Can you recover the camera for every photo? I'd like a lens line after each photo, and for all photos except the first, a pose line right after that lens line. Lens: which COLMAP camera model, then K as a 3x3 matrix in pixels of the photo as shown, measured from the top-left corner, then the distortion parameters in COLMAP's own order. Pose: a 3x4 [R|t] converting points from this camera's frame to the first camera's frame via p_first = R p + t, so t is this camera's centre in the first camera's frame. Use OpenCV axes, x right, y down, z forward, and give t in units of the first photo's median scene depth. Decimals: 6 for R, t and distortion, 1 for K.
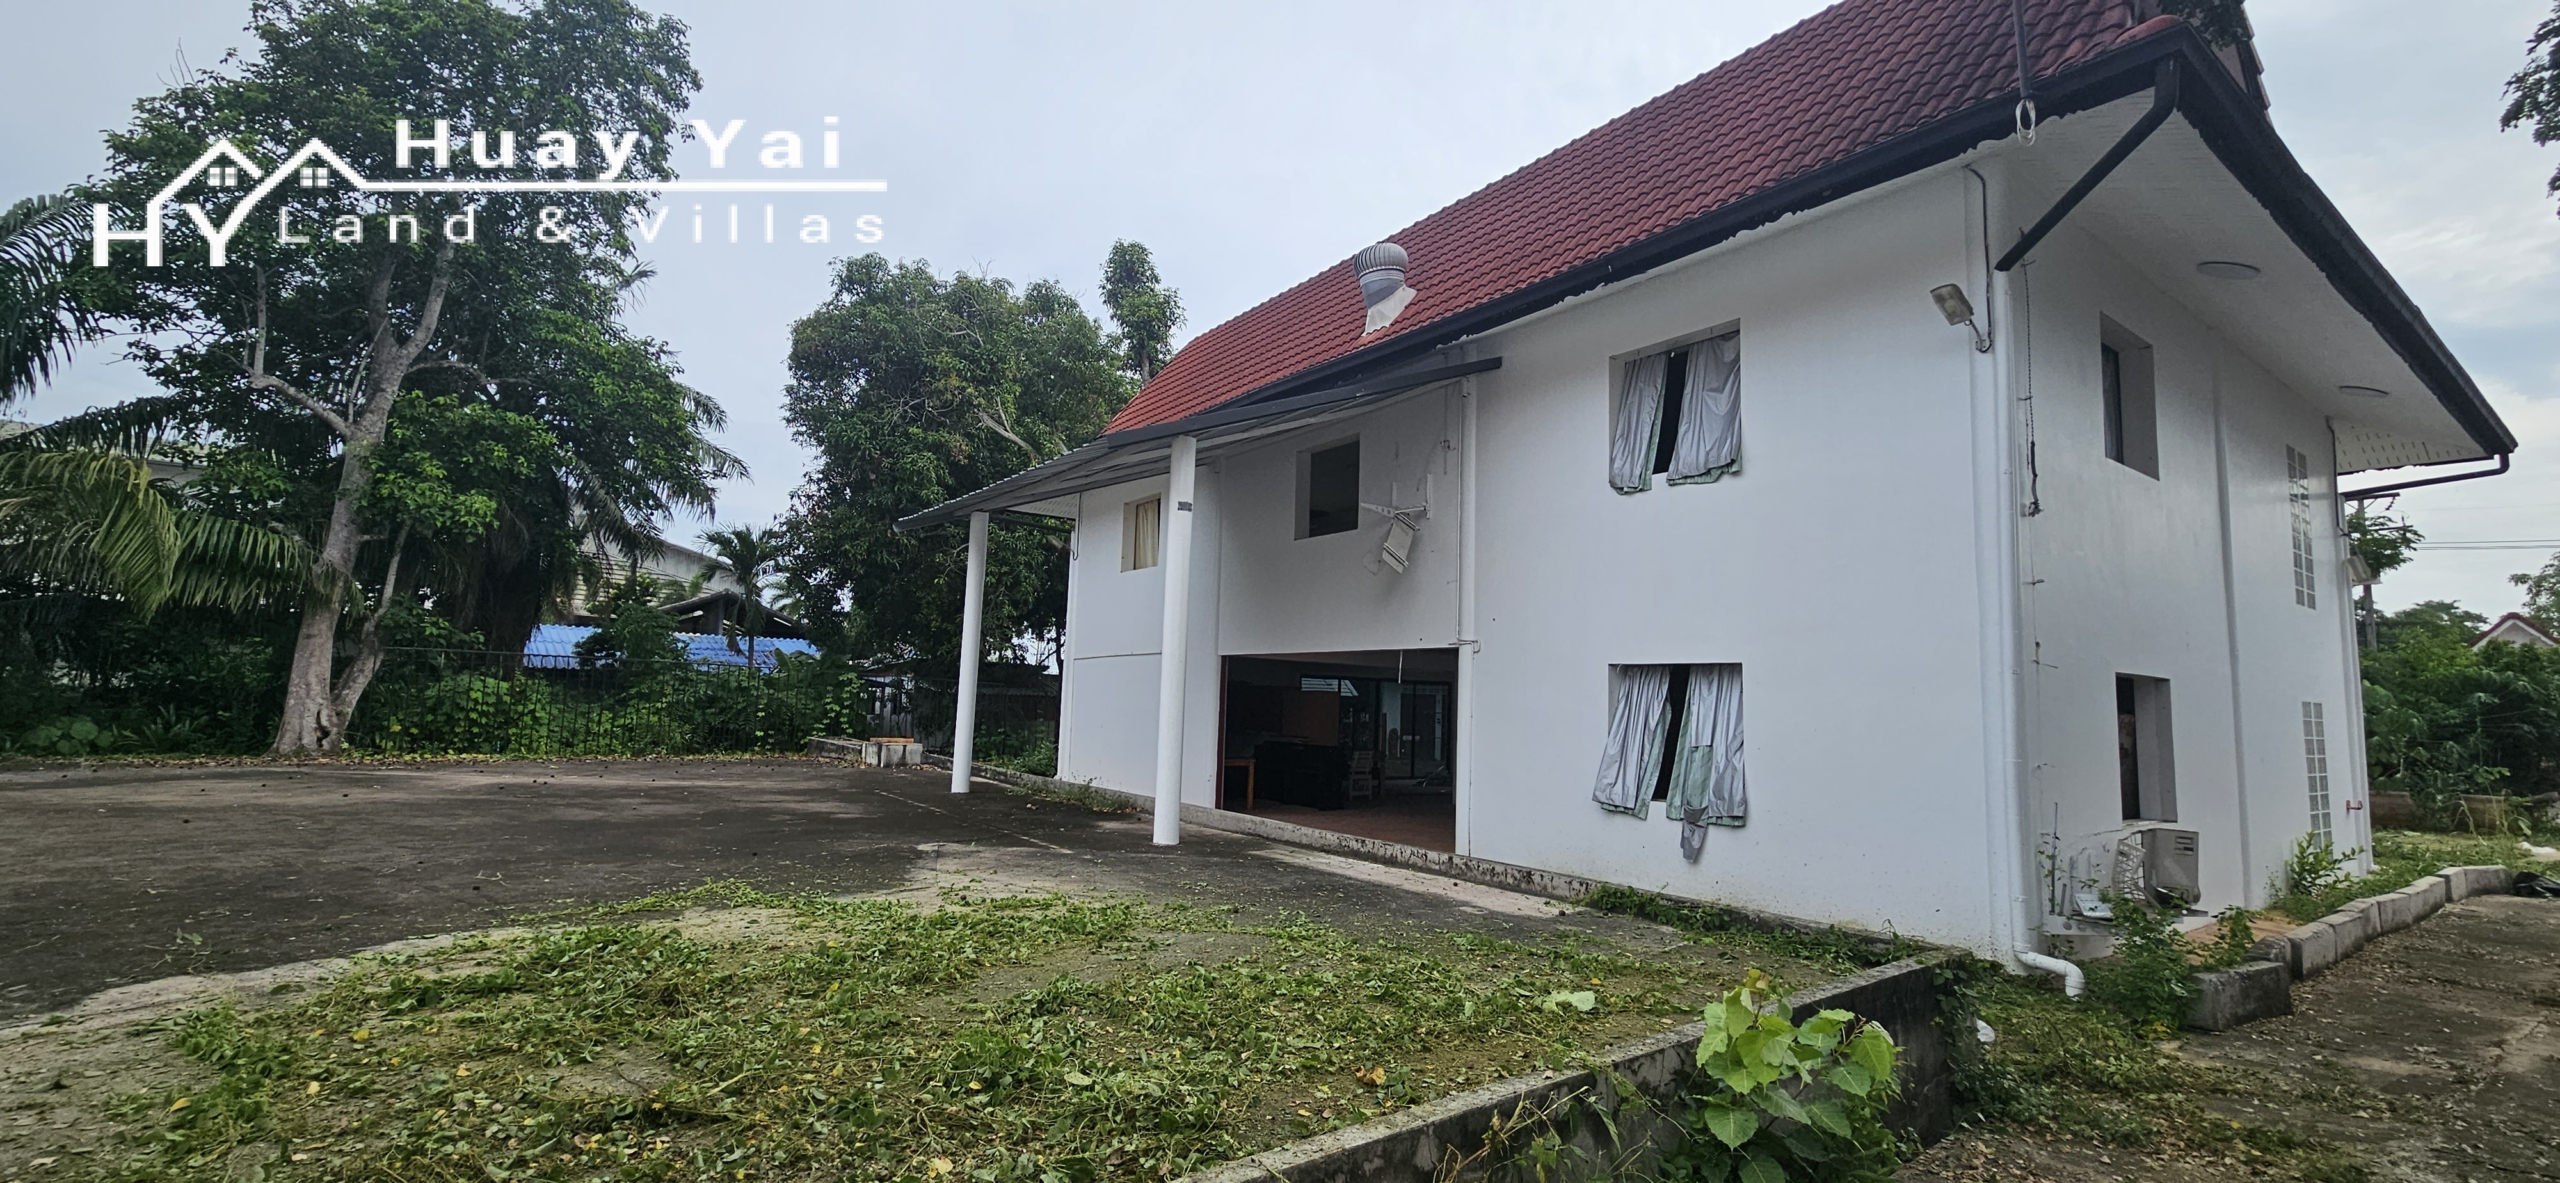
lens RADIAL K [[1054.2, 0, 1281.3], [0, 1054.2, 602.7], [0, 0, 1]] dist [0.002038, -0.001040]
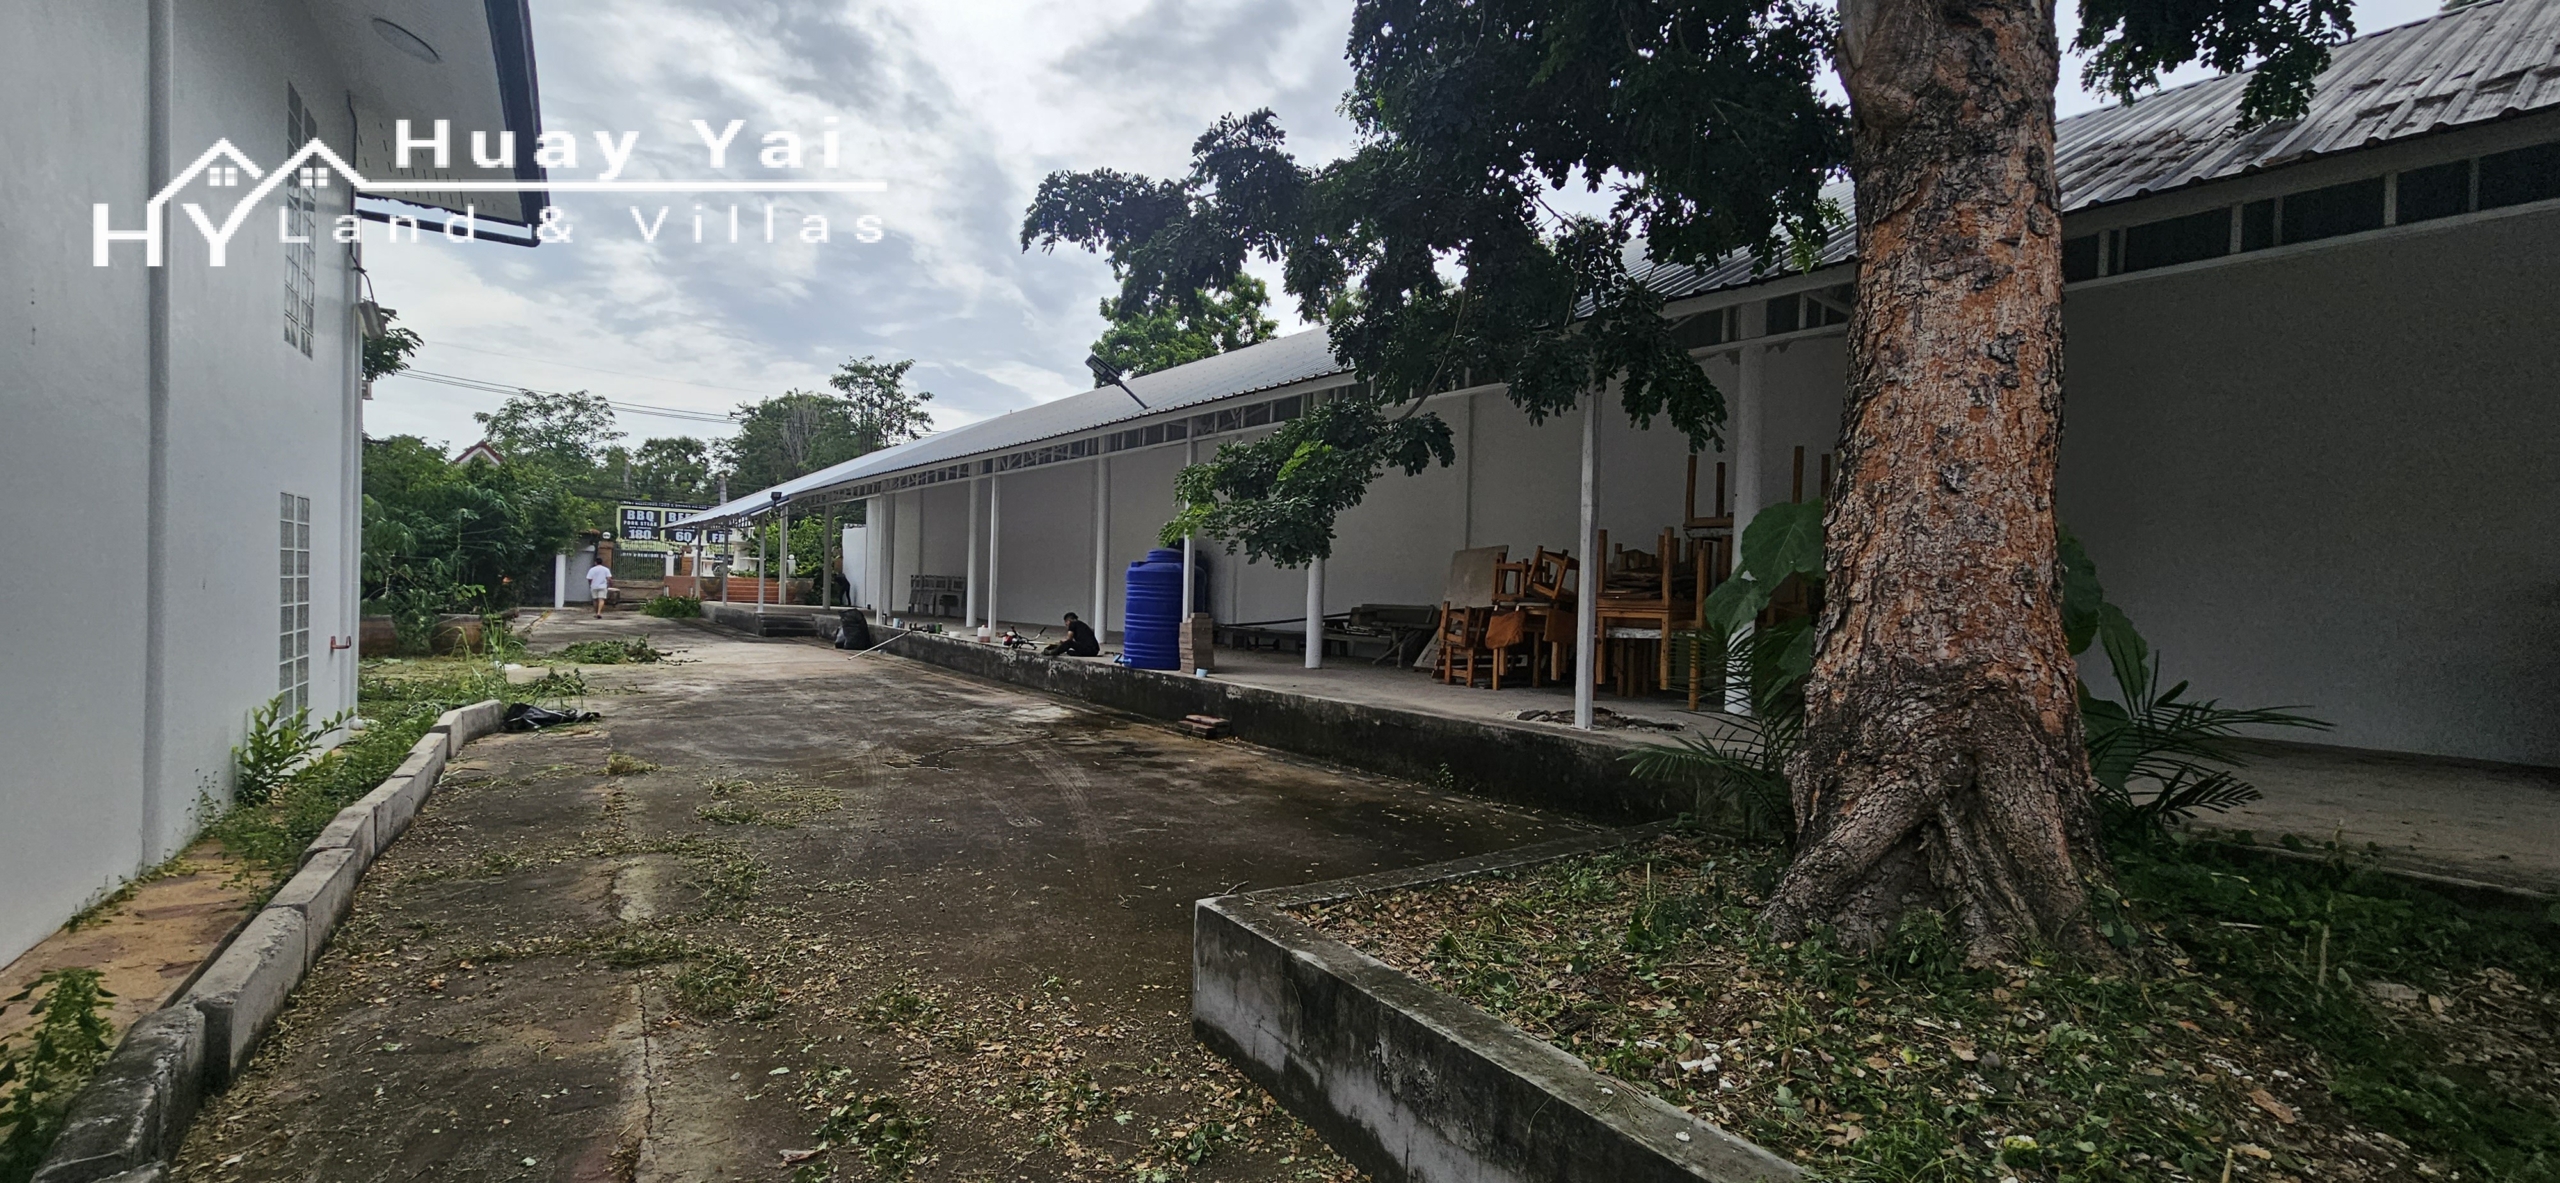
lens RADIAL K [[1054.2, 0, 1275.8], [0, 1054.2, 608.7], [0, 0, 1]] dist [0.002038, -0.001040]
pose [[0.049290, -0.045790, 0.997734, 0.335038], [-0.128613, 0.990341, 0.051805, 0.050221], [-0.990469, -0.130875, 0.042924, 0.344629]]
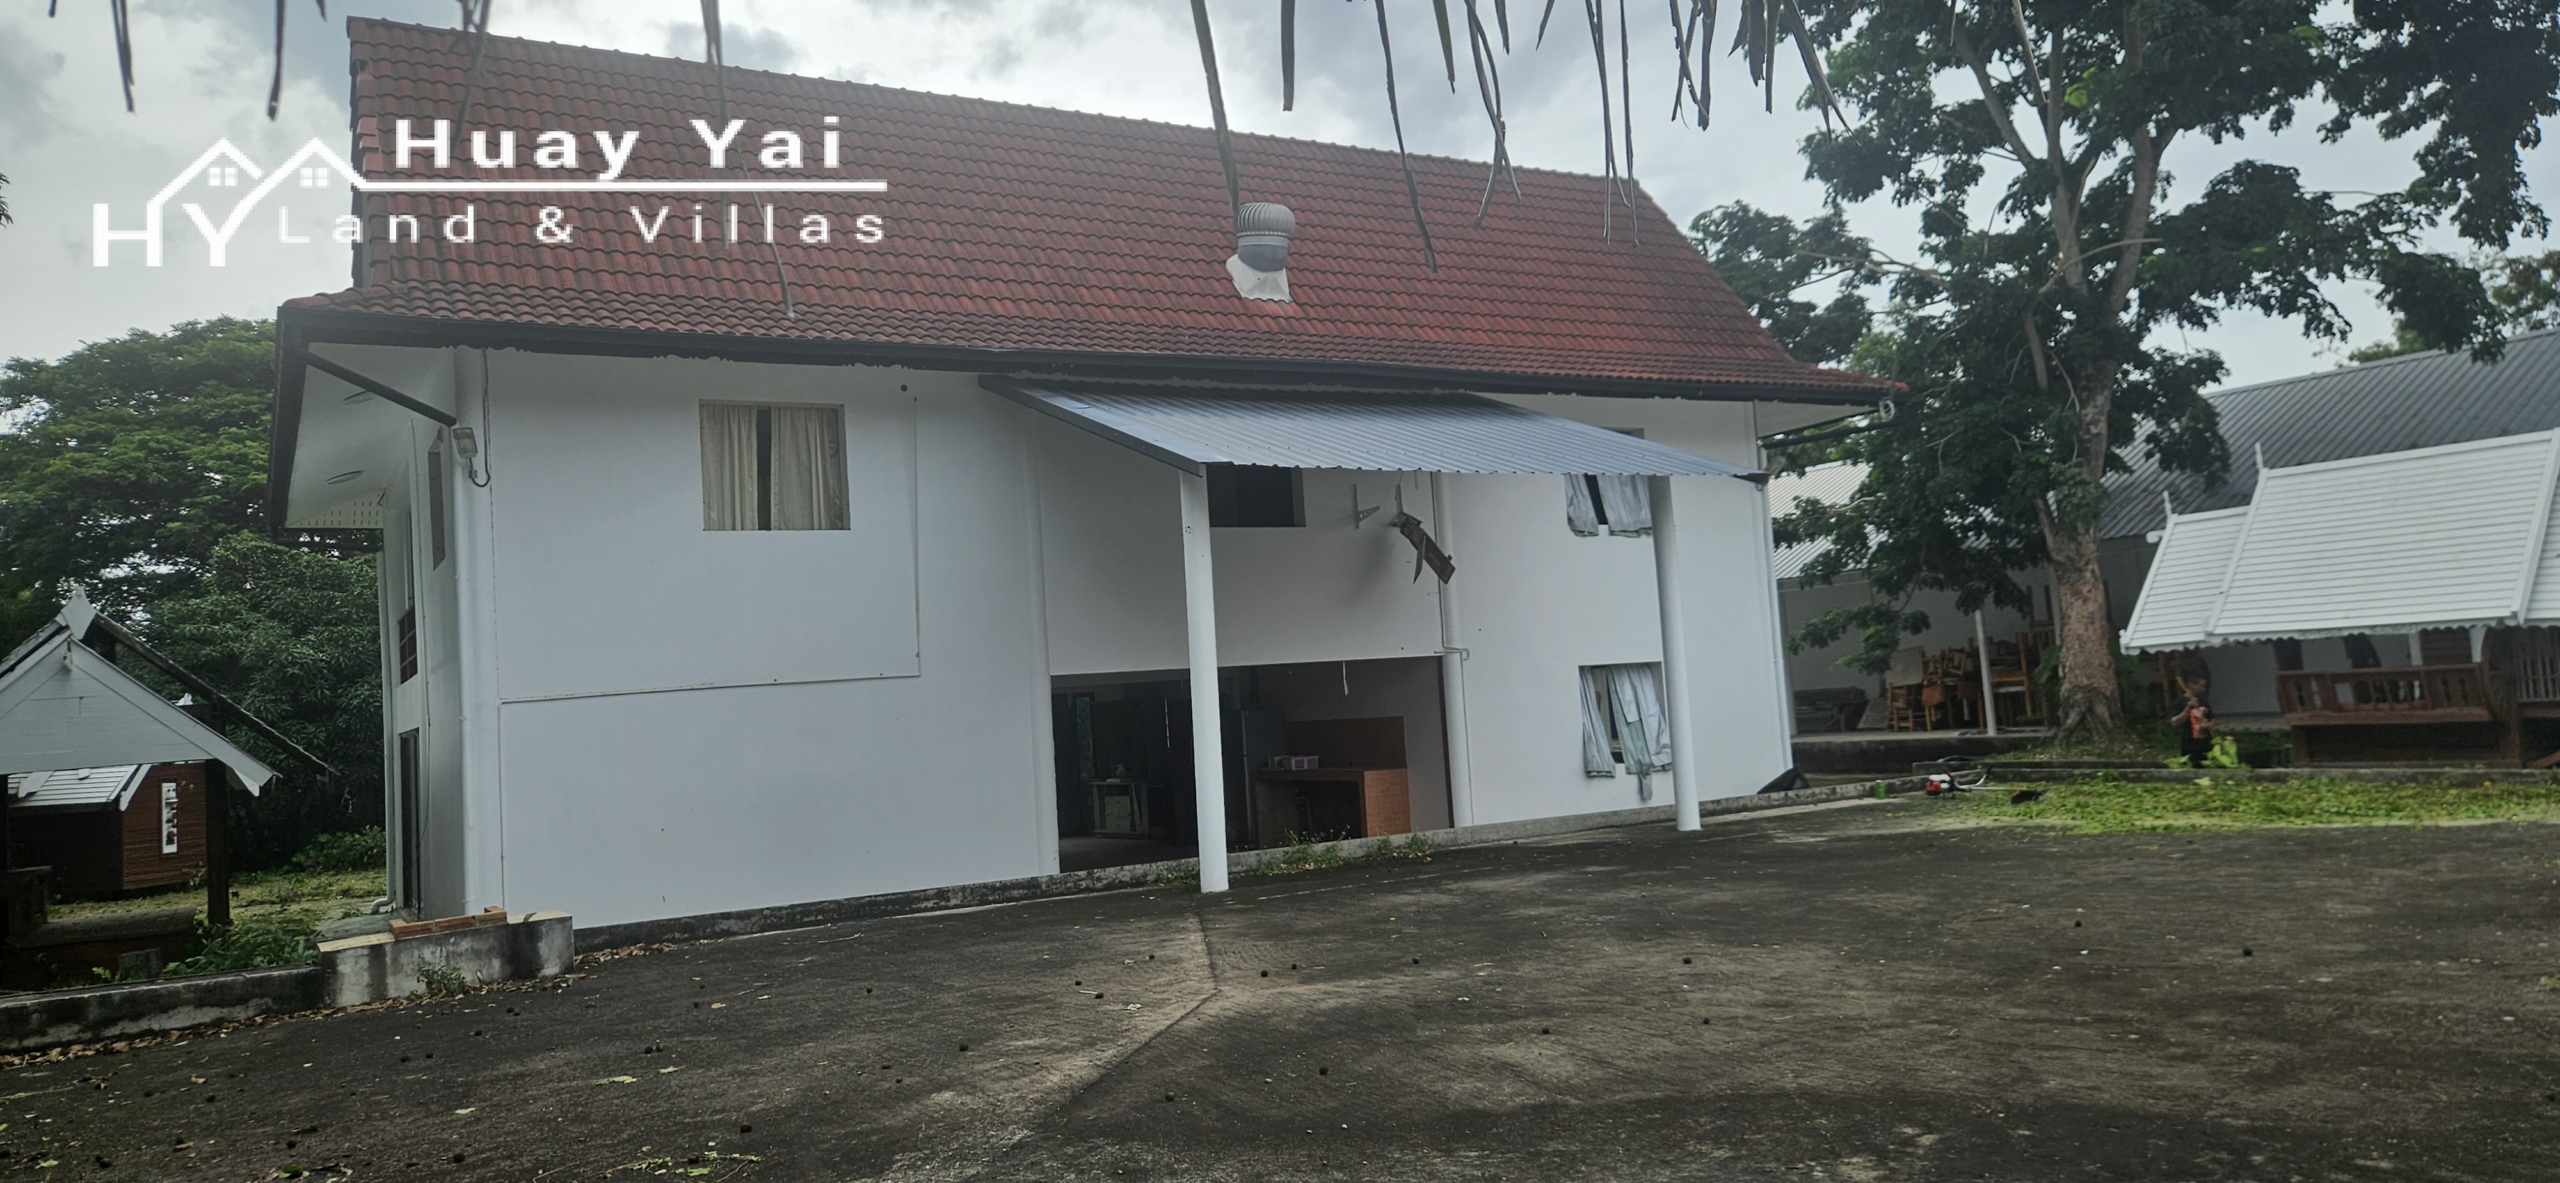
lens RADIAL K [[1696.7, 0, 1275.8], [0, 1696.7, 588.0], [0, 0, 1]] dist [0.001028, -0.001333]
pose [[0.114090, 0.027918, 0.993078, -1.408695], [-0.025044, 0.999368, -0.025217, 0.018388], [-0.993155, -0.021994, 0.114717, 0.883754]]
